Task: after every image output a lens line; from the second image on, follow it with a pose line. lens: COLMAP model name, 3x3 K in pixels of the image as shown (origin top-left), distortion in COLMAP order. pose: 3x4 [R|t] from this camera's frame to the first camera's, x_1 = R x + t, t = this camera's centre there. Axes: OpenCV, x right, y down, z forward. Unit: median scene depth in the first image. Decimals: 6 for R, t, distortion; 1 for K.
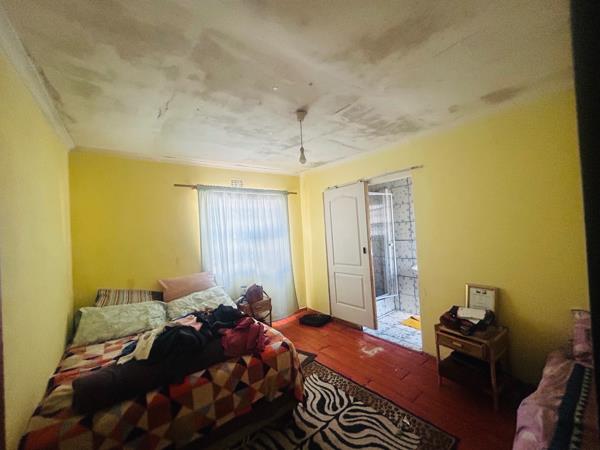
lens RADIAL K [[242.1, 0, 297.2], [0, 242.1, 227.1], [0, 0, 1]] dist [-0.001919, 0.000799]
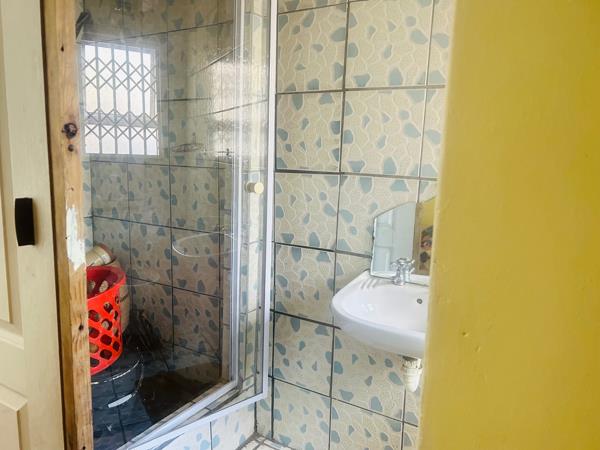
lens RADIAL K [[443.4, 0, 299.0], [0, 443.4, 225.8], [0, 0, 1]] dist [-0.008990, -0.005011]
pose [[0.900109, 0.019298, 0.435238, 0.241188], [-0.085738, 0.987328, 0.133536, 0.048255], [-0.427146, -0.157514, 0.890357, 0.603572]]
